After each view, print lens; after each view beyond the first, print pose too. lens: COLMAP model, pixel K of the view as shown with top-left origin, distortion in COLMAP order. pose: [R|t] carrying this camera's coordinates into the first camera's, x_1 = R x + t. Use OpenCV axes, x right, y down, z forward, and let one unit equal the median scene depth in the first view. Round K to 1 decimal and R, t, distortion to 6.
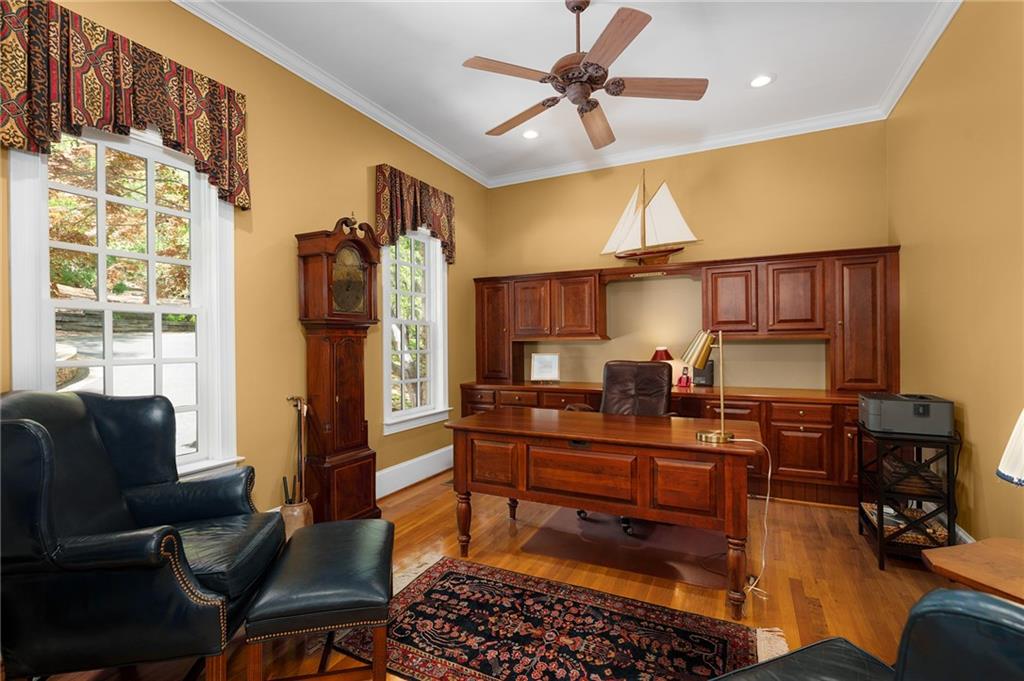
lens RADIAL K [[463.0, 0, 510.4], [0, 463.0, 337.5], [0, 0, 1]] dist [0.002291, -0.000025]
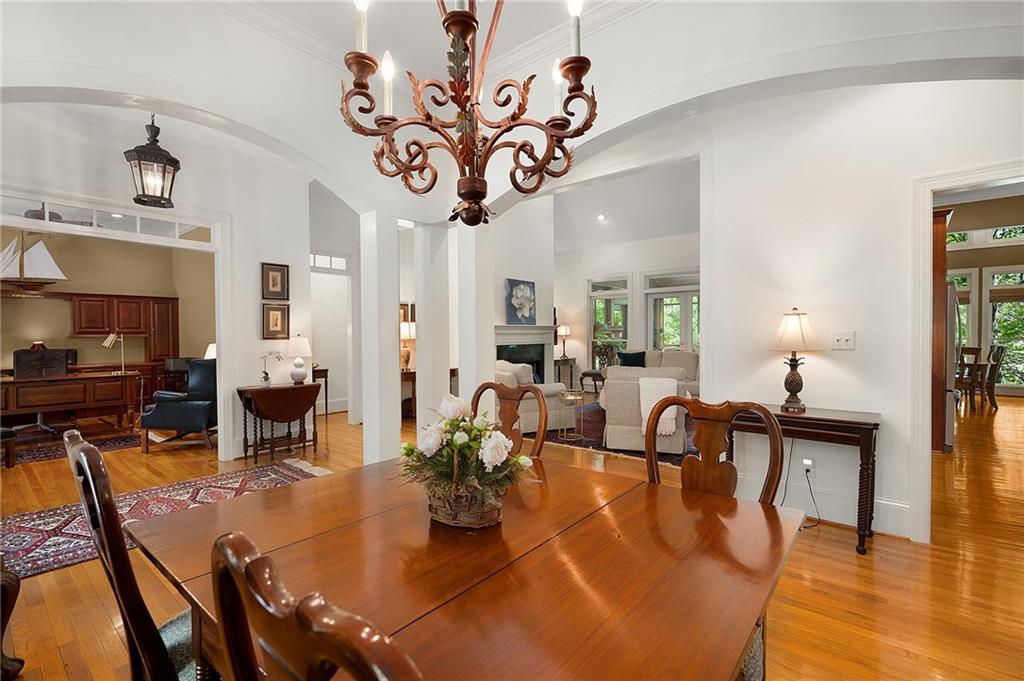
lens RADIAL K [[463.0, 0, 510.4], [0, 463.0, 337.5], [0, 0, 1]] dist [0.002291, -0.000025]
pose [[0.214562, -0.000091, 0.976710, -1.076486], [-0.001552, 0.999999, 0.000434, 0.001990], [-0.976709, -0.001609, 0.214562, -1.135457]]
